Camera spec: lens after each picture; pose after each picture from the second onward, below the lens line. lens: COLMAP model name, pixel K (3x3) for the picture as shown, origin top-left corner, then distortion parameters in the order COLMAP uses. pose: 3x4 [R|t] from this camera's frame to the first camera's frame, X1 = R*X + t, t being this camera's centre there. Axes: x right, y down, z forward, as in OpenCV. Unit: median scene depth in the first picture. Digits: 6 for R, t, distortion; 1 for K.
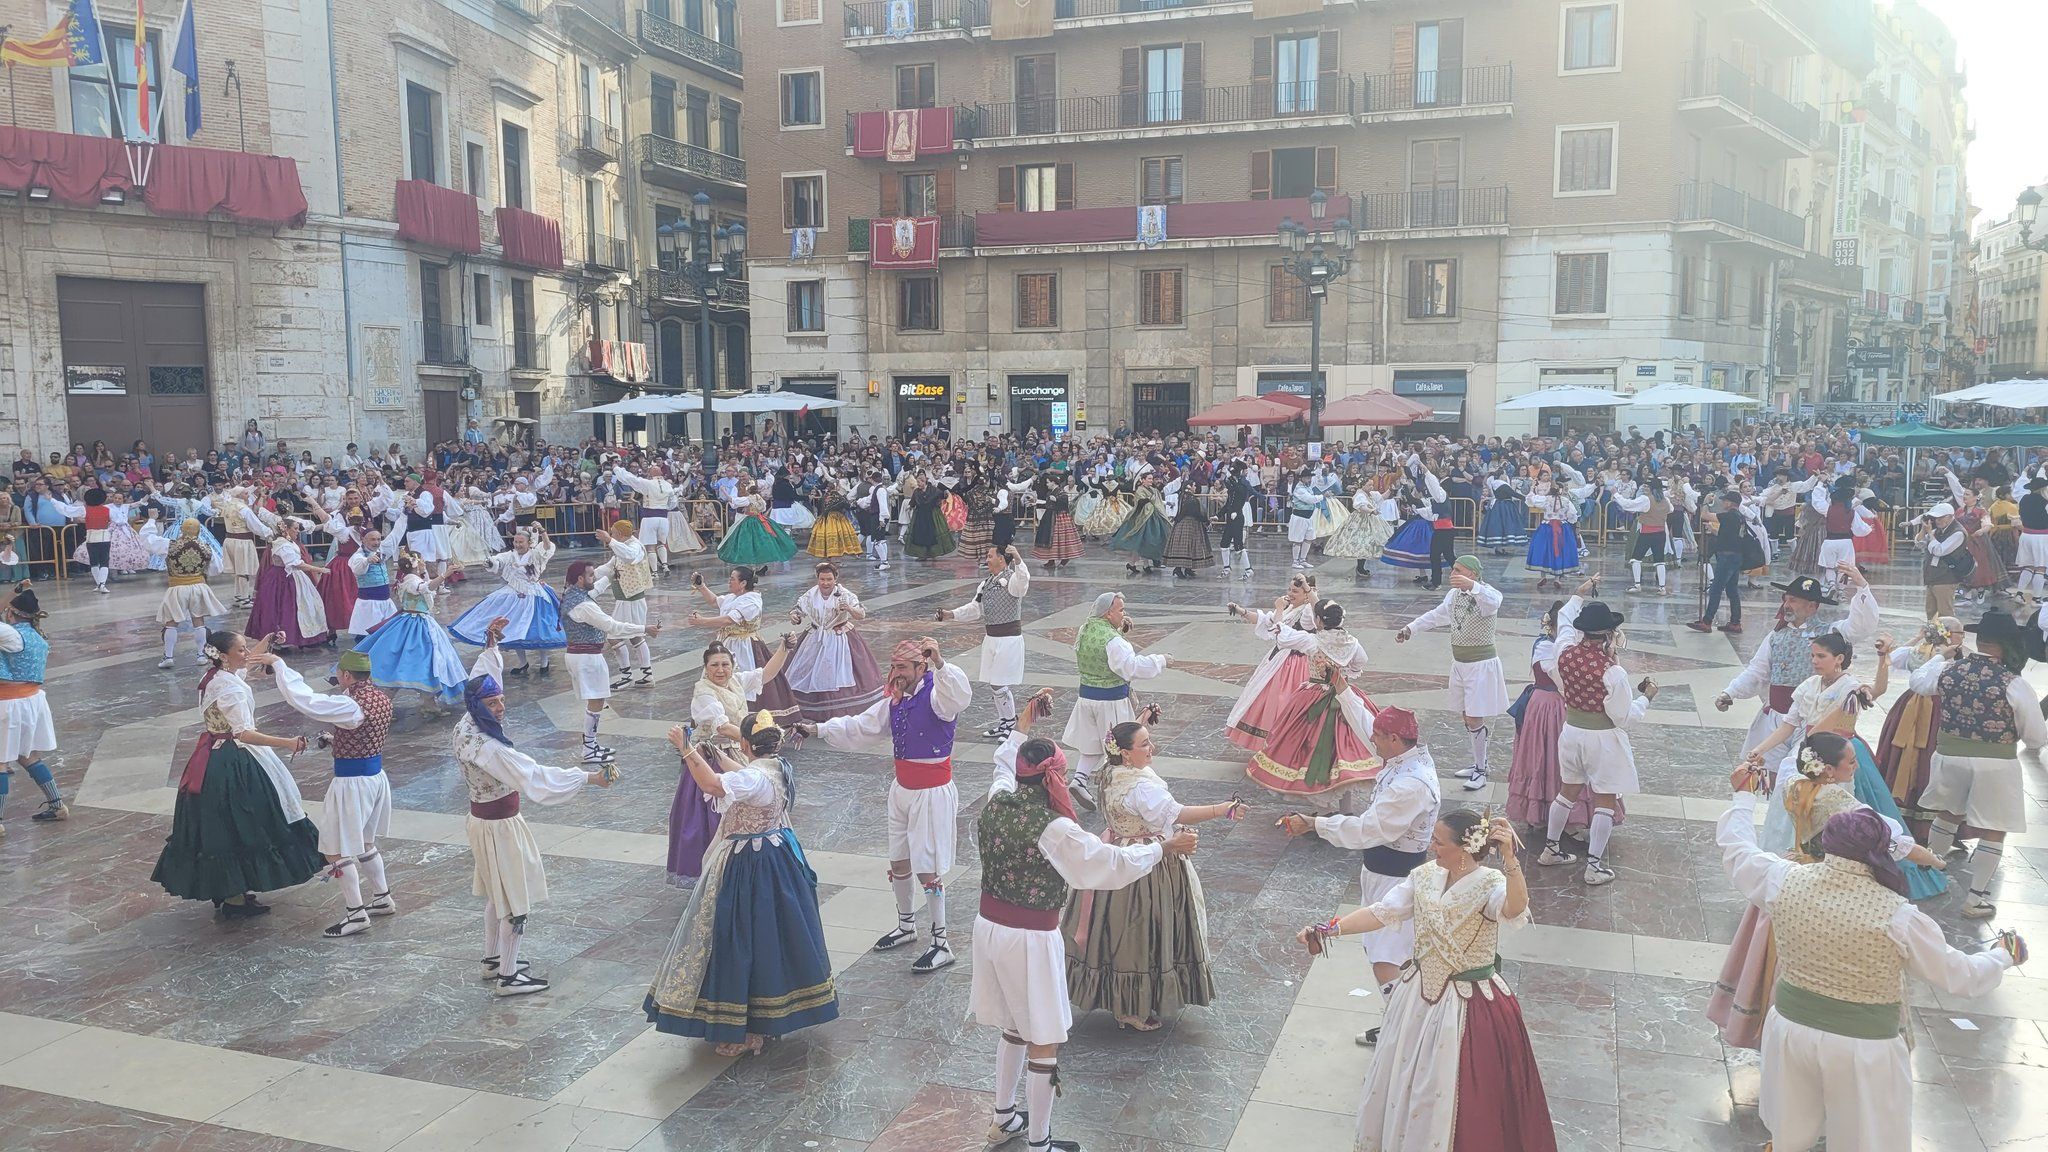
lens RADIAL K [[1476.6, 0, 1083.3], [0, 1476.6, 584.4], [0, 0, 1]] dist [-0.003269, -0.018900]
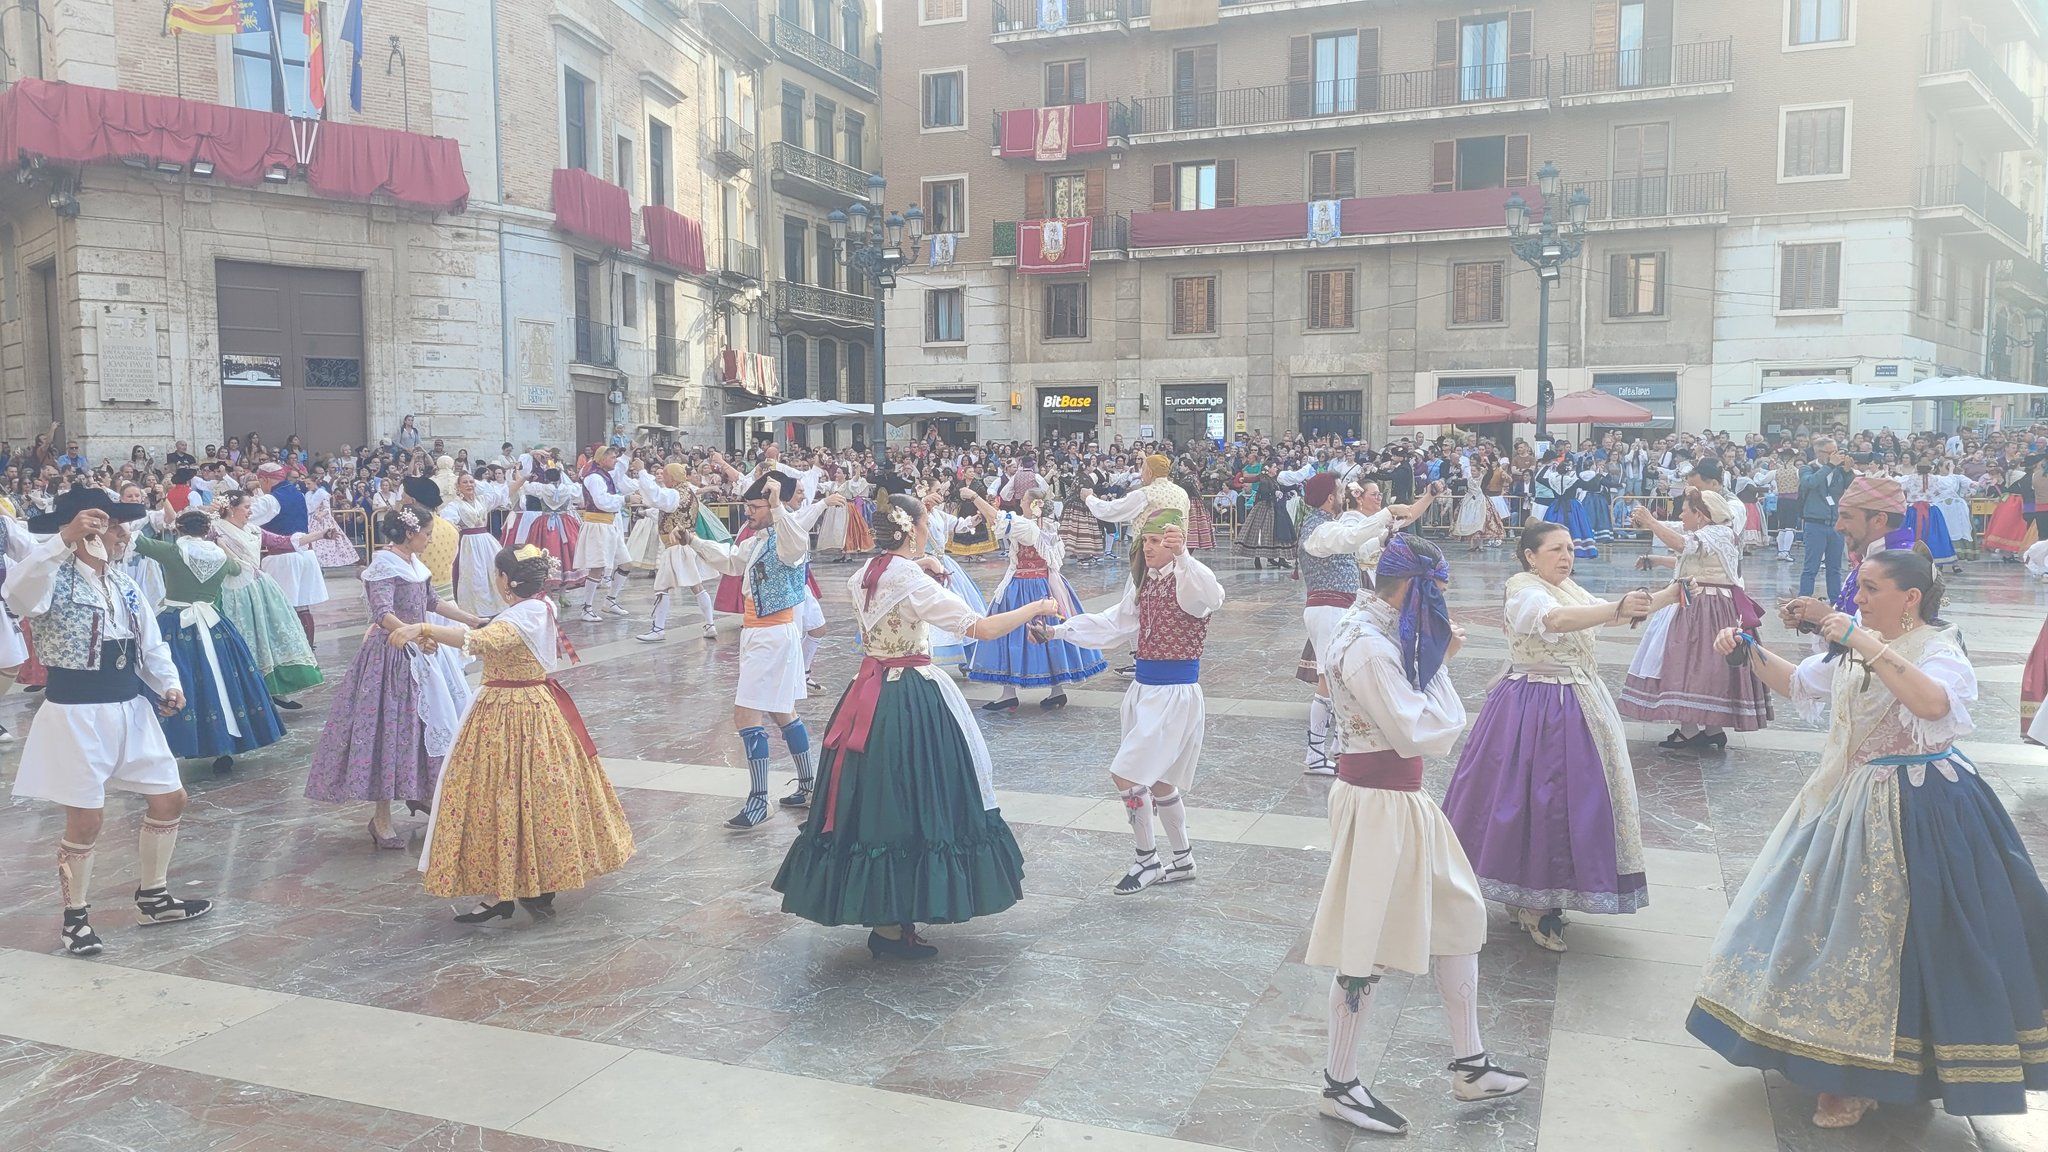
lens RADIAL K [[1454.7, 0, 1024.0], [0, 1454.7, 576.0], [0, 0, 1]] dist [0.001197, -0.037210]
pose [[0.998046, 0.003584, -0.062384, -0.086812], [-0.005920, 0.999287, -0.037302, 0.016689], [0.062206, 0.037598, 0.997355, 0.079917]]
